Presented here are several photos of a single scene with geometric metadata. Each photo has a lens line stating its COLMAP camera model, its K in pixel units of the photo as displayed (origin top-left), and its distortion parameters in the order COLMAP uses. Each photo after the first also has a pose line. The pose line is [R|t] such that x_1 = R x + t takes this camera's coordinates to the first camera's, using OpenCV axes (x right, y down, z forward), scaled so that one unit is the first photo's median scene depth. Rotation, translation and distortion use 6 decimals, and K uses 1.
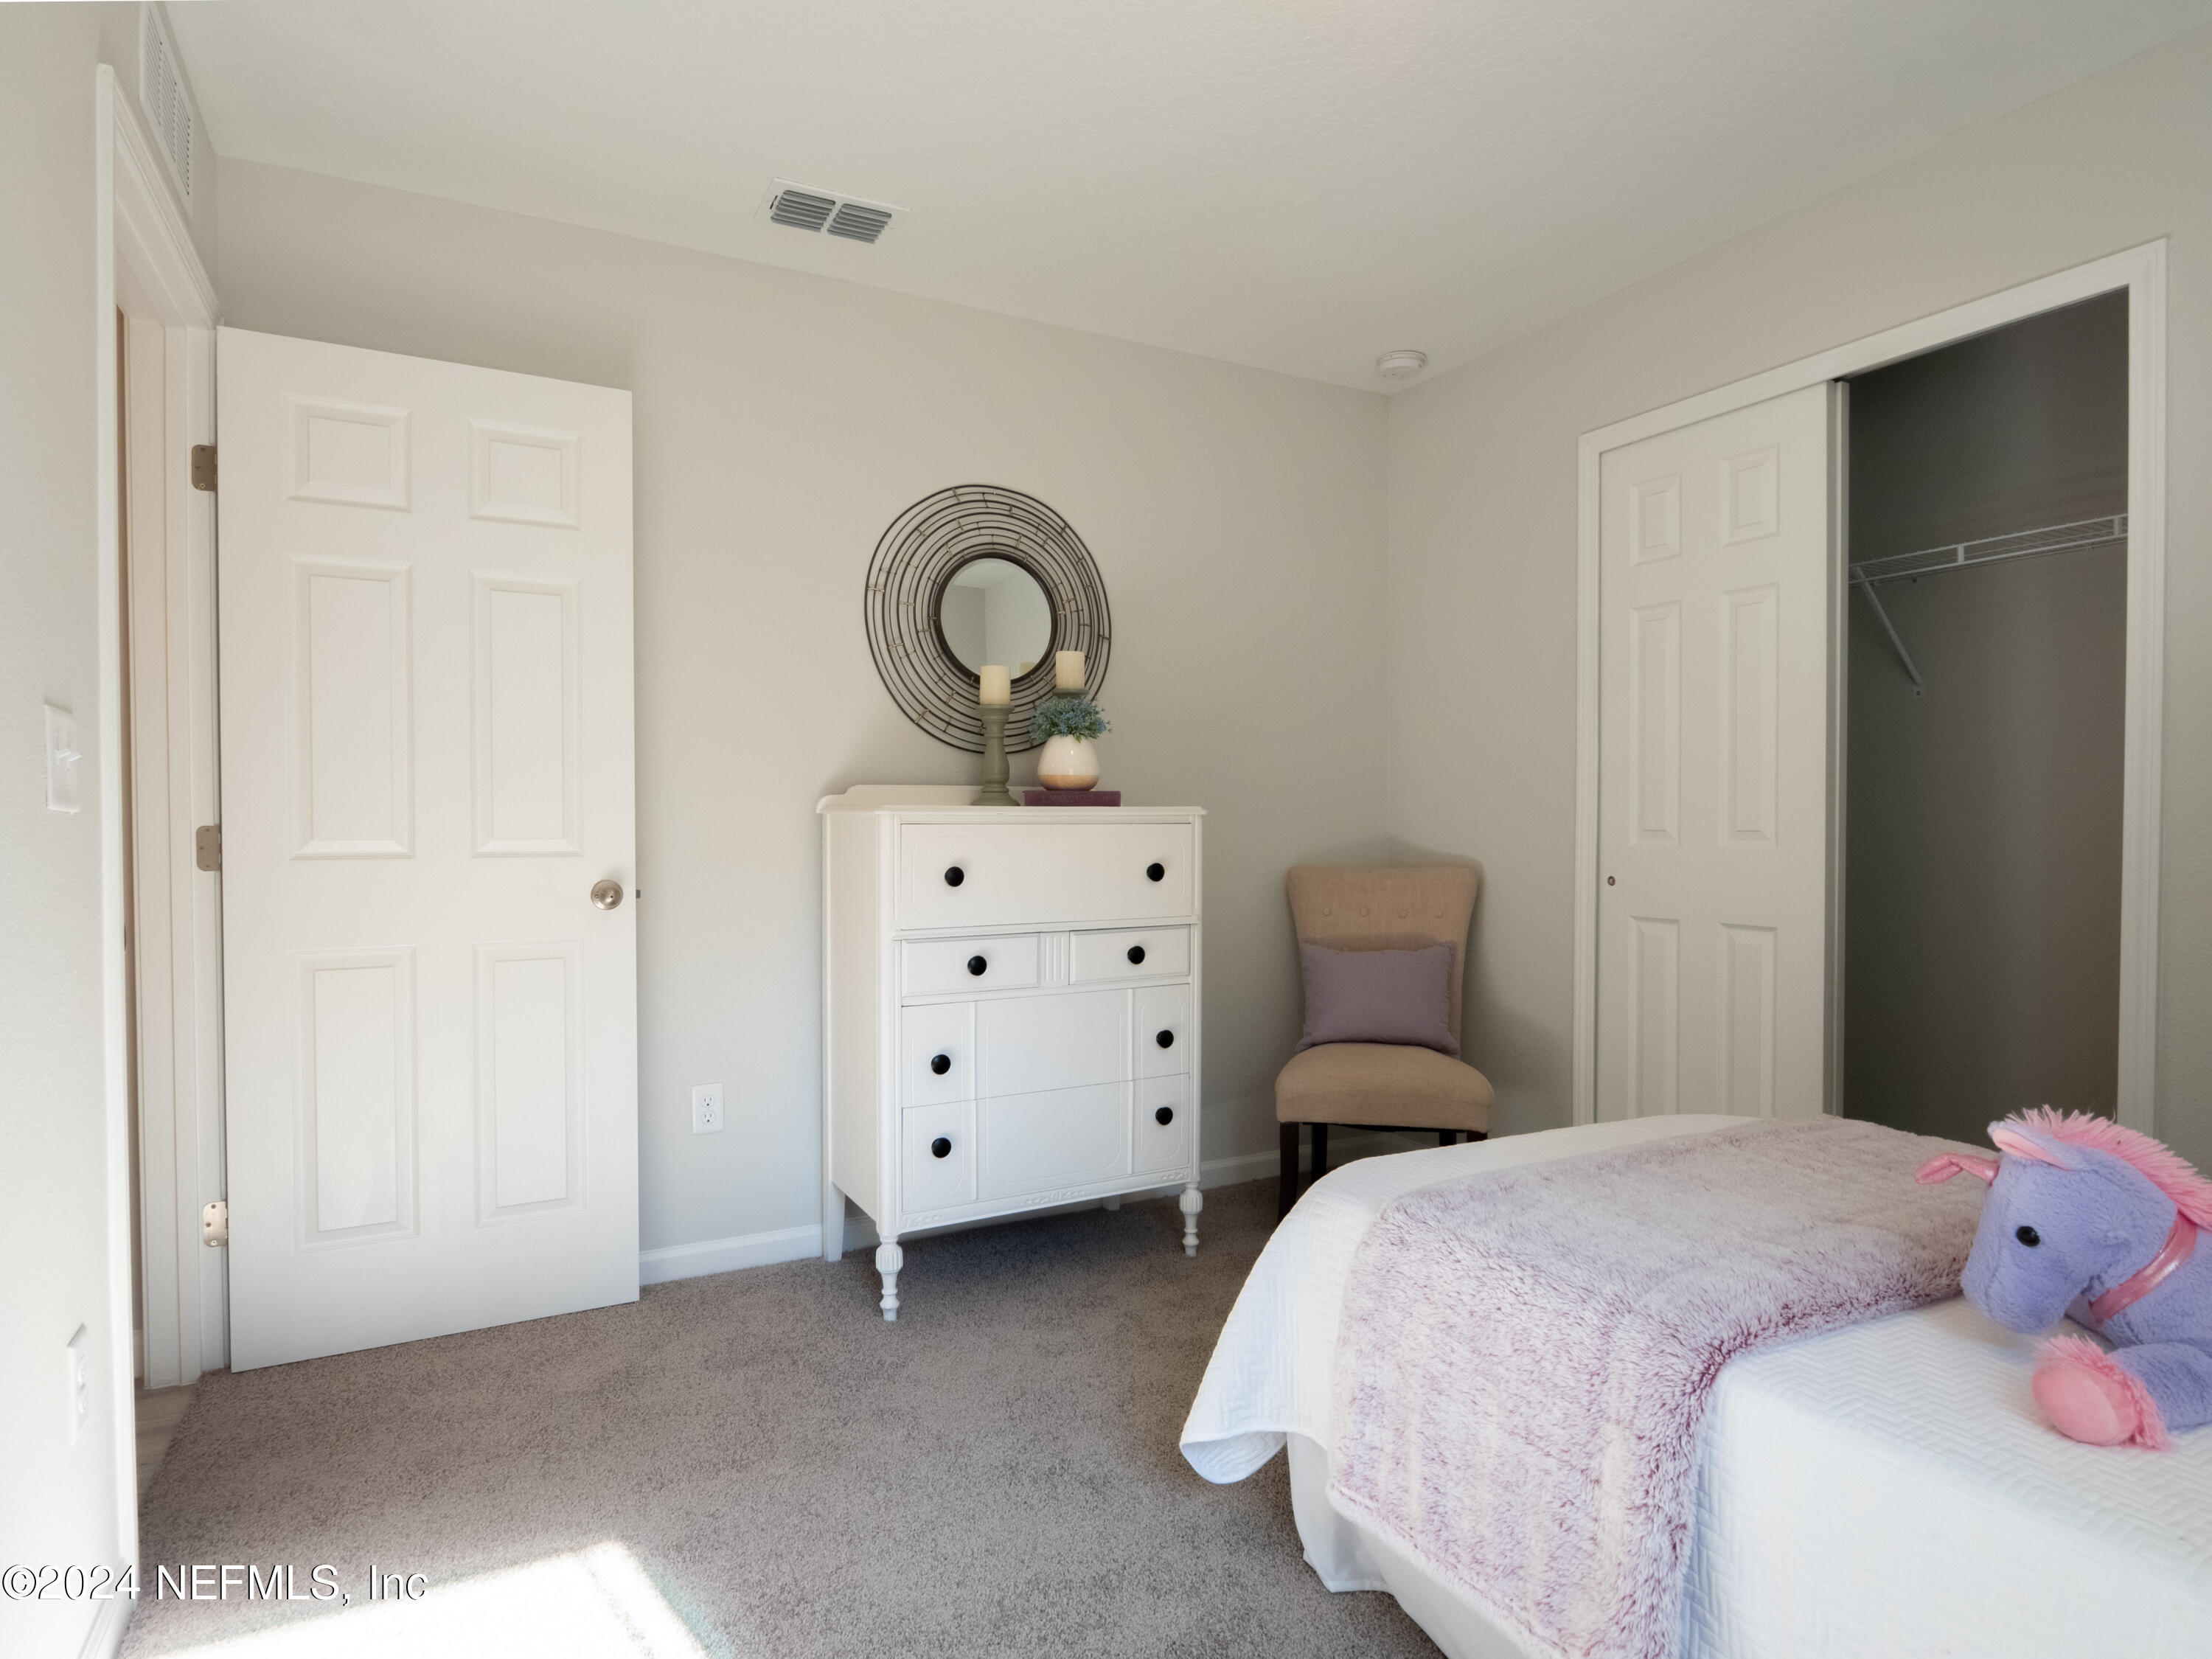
lens RADIAL K [[1192.8, 0, 1096.4], [0, 1192.8, 842.2], [0, 0, 1]] dist [-0.014165, -0.001768]
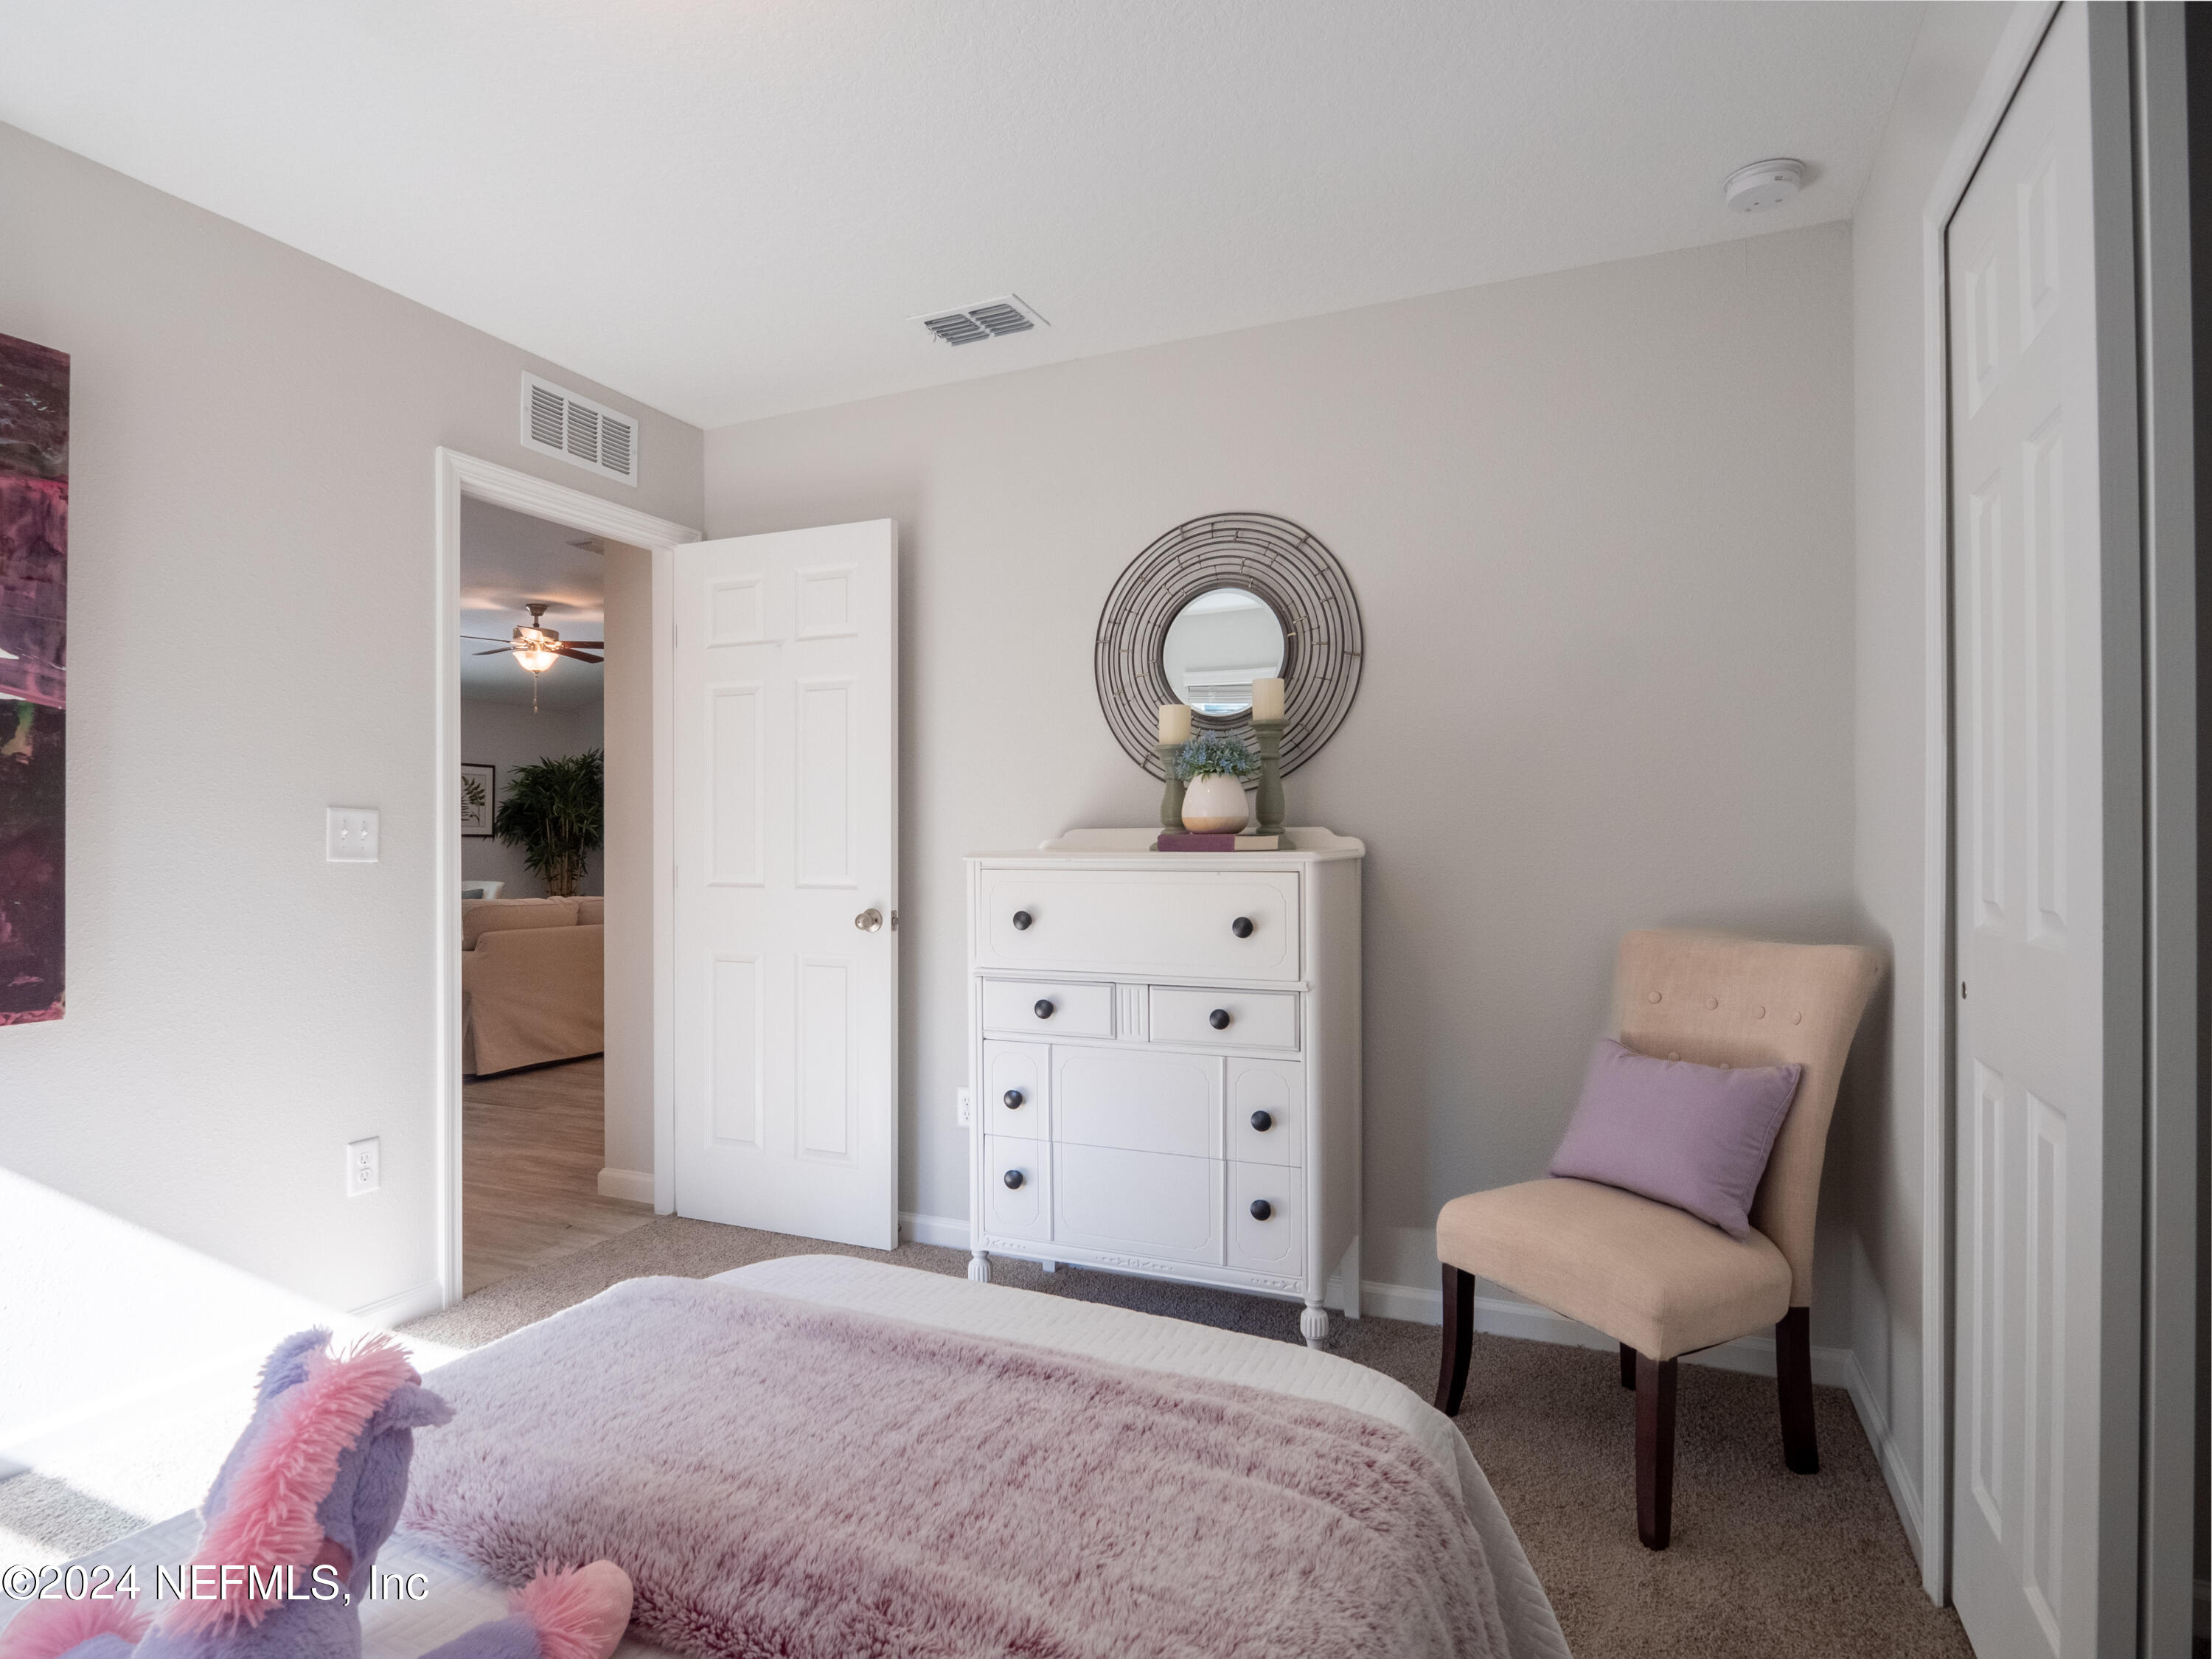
lens RADIAL K [[1192.8, 0, 1096.4], [0, 1192.8, 842.2], [0, 0, 1]] dist [-0.014165, -0.001768]
pose [[0.611747, 0.000061, -0.791053, 0.639355], [-0.014506, 0.999833, -0.011141, -0.024432], [0.790920, 0.018291, 0.611646, 0.358778]]
